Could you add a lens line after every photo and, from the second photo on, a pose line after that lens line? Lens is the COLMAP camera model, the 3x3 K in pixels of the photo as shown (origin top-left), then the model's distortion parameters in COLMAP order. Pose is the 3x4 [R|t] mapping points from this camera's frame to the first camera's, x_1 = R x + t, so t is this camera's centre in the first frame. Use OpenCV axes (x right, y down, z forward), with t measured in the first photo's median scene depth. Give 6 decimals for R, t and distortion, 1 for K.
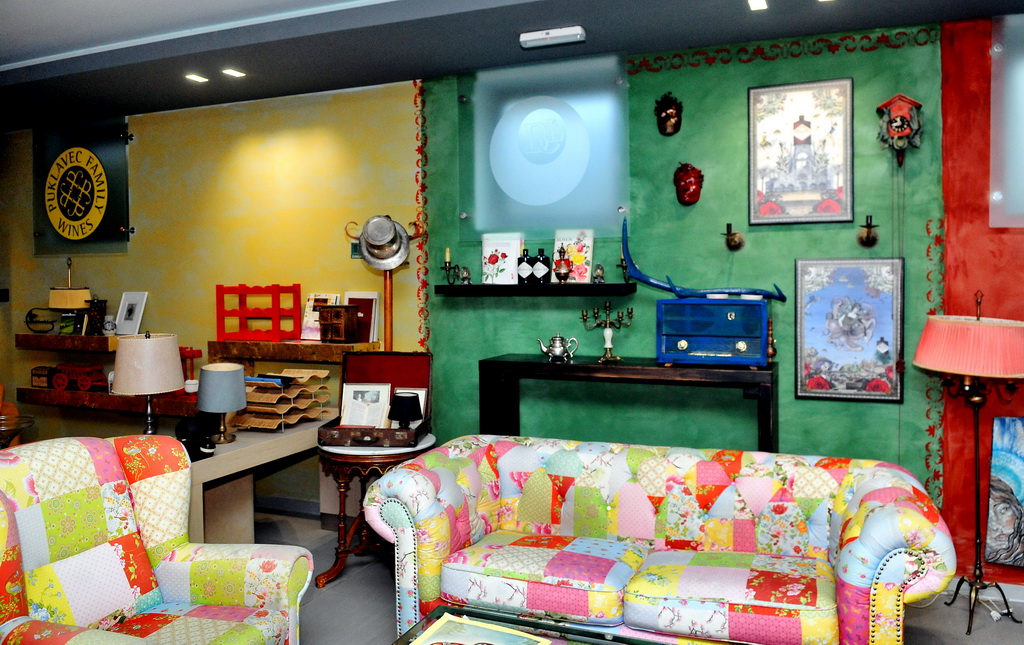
lens RADIAL K [[755.1, 0, 530.6], [0, 755.1, 295.6], [0, 0, 1]] dist [-0.014337, -0.042891]
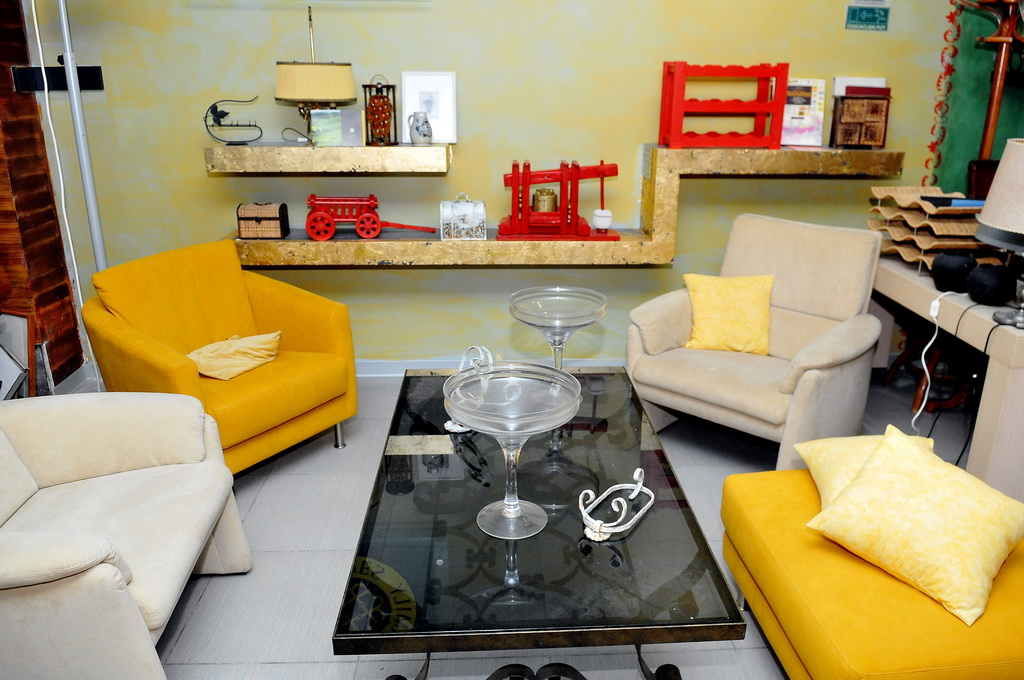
lens RADIAL K [[782.6, 0, 549.8], [0, 782.6, 337.6], [0, 0, 1]] dist [-0.017857, -0.038563]
pose [[0.905947, -0.120010, 0.406027, -1.013782], [-0.007515, 0.954278, 0.298827, 0.015462], [-0.423325, -0.273772, 0.863623, 0.489054]]
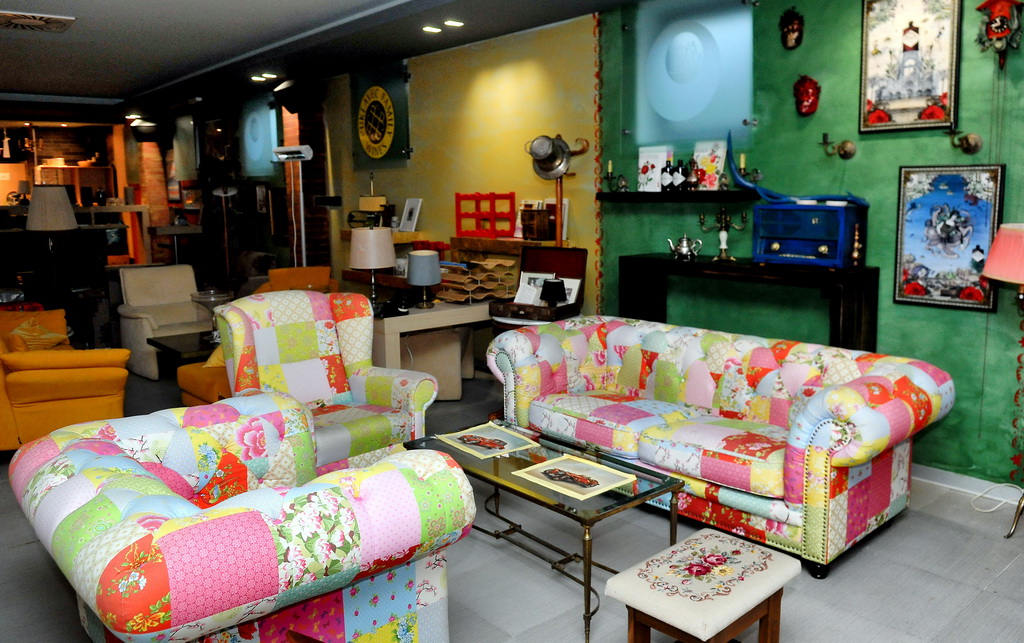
lens RADIAL K [[780.6, 0, 542.4], [0, 780.6, 290.5], [0, 0, 1]] dist [-0.015701, -0.039033]
pose [[0.896444, 0.053994, -0.439855, 0.376184], [-0.006594, 0.994065, 0.108586, 0.007048], [0.443108, -0.094441, 0.891480, -0.157417]]
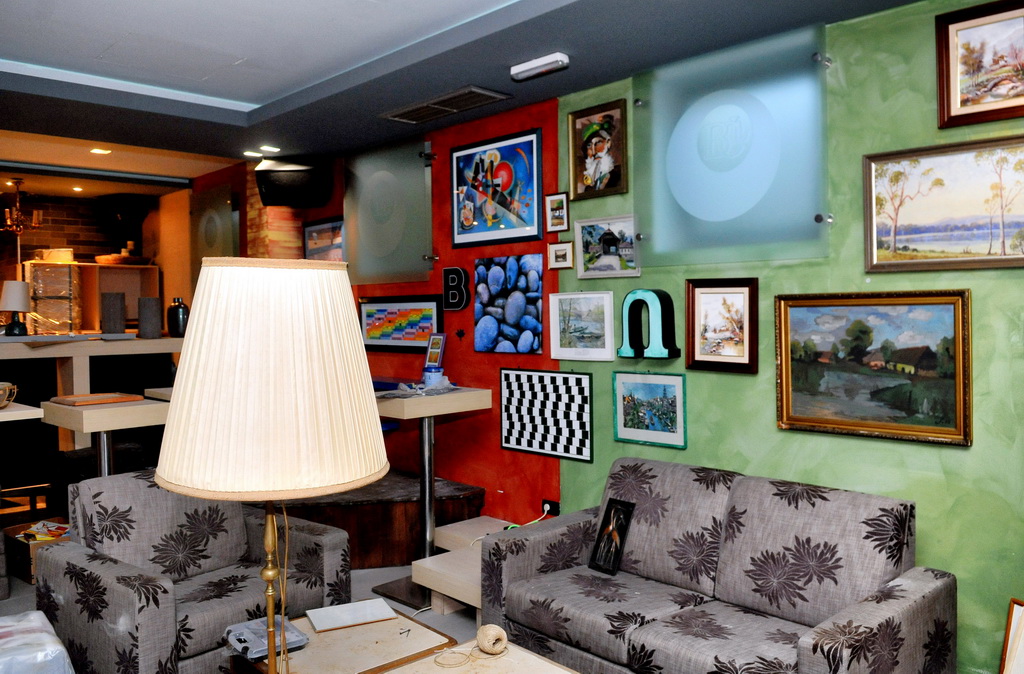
lens RADIAL K [[781.5, 0, 544.4], [0, 781.5, 334.0], [0, 0, 1]] dist [-0.008849, -0.053705]
pose [[0.924995, 0.004903, -0.379947, -1.426407], [-0.000477, 0.999931, 0.011743, -0.007731], [0.379978, -0.010681, 0.924934, 0.770068]]
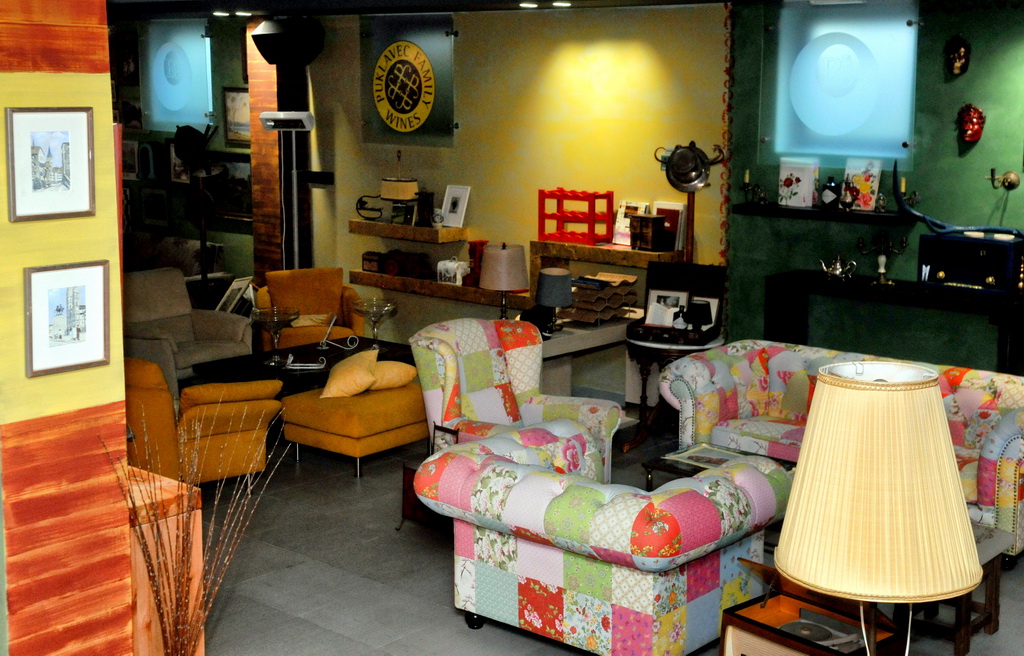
lens RADIAL K [[1383.8, 0, 528.8], [0, 1383.8, 294.5], [0, 0, 1]] dist [0.102050, 0.047107]
pose [[0.941634, 0.064750, -0.330354, 0.294684], [-0.019615, 0.990214, 0.138173, -0.172581], [0.336067, -0.123628, 0.933689, -1.098563]]
